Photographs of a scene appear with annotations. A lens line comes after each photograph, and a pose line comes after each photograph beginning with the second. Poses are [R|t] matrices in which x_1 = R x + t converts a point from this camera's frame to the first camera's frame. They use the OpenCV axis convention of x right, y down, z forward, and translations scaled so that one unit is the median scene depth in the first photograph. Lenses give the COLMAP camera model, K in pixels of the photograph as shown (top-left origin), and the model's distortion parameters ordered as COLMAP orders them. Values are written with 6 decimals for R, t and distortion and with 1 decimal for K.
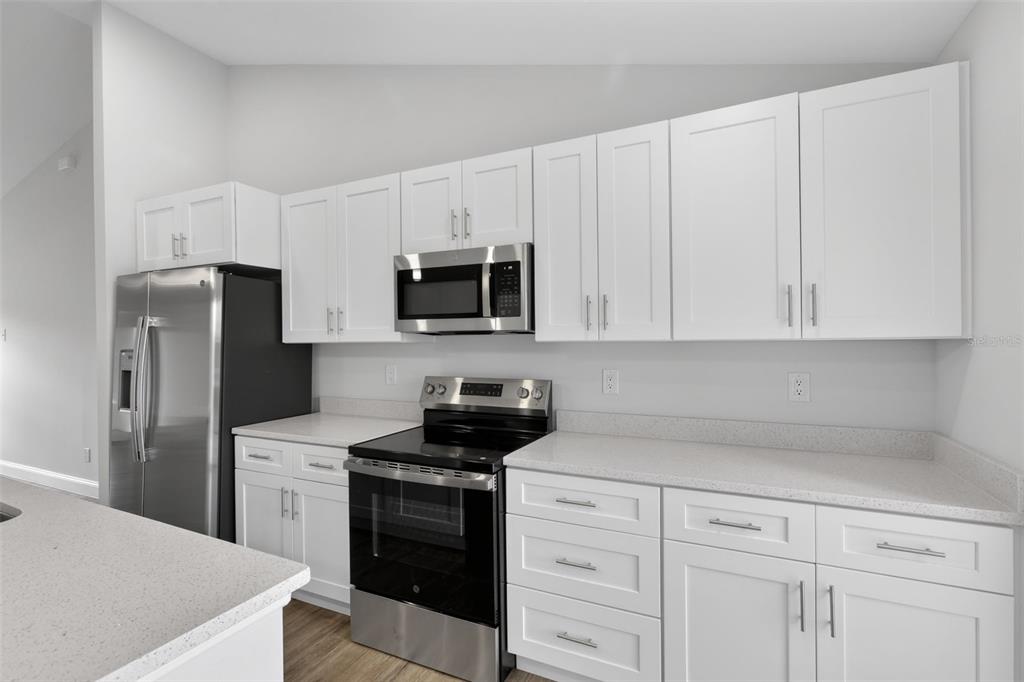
lens RADIAL K [[475.7, 0, 512.0], [0, 475.7, 341.0], [0, 0, 1]] dist [-0.000299, -0.000001]
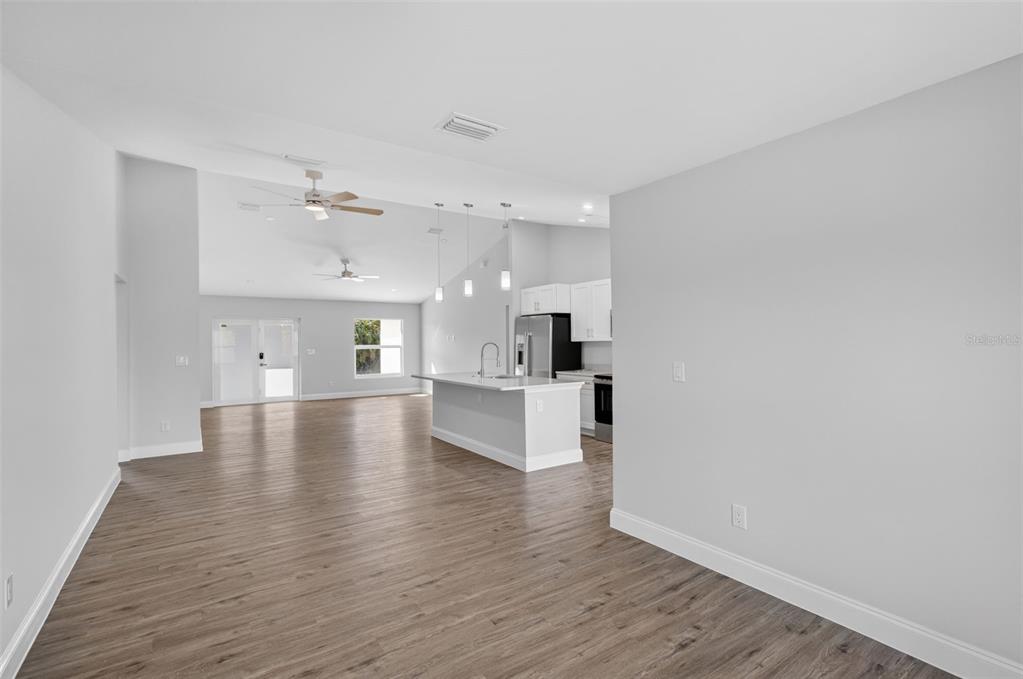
lens RADIAL K [[468.3, 0, 516.2], [0, 468.3, 339.8], [0, 0, 1]] dist [-0.003548, 0.000268]
pose [[0.867184, -0.000154, -0.497987, 0.678367], [-0.001981, 0.999991, -0.003759, 0.006898], [0.497983, 0.004246, 0.867176, -1.747720]]
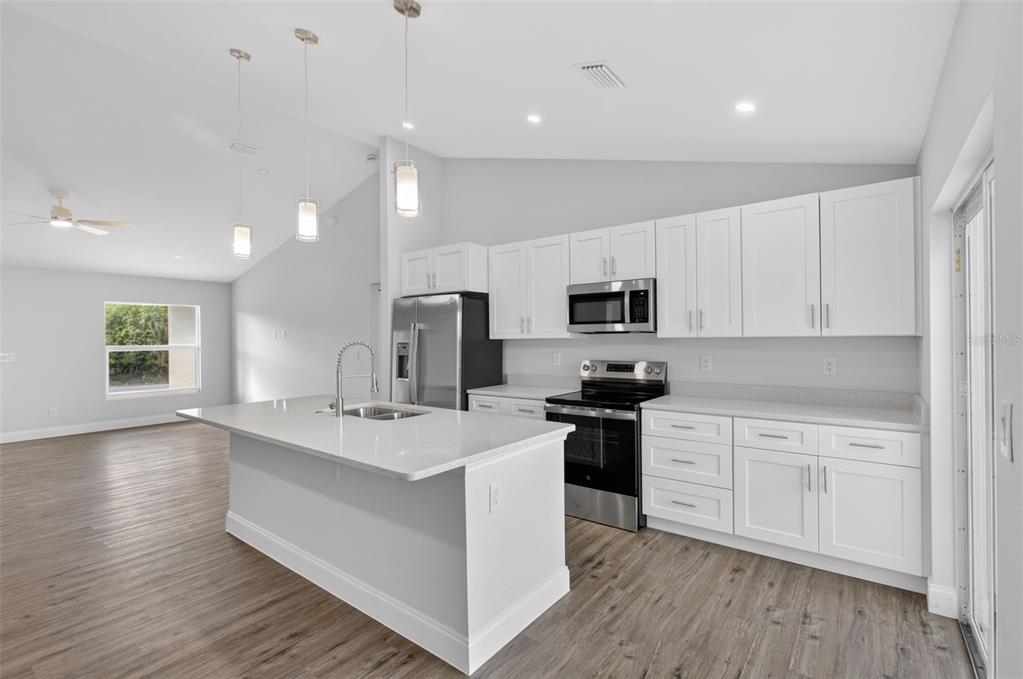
lens RADIAL K [[468.3, 0, 516.2], [0, 468.3, 339.8], [0, 0, 1]] dist [-0.003548, 0.000268]
pose [[0.978739, 0.000219, -0.205110, -0.092830], [0.000096, 0.999999, 0.001530, 0.005706], [0.205110, -0.001517, 0.978738, -0.665957]]
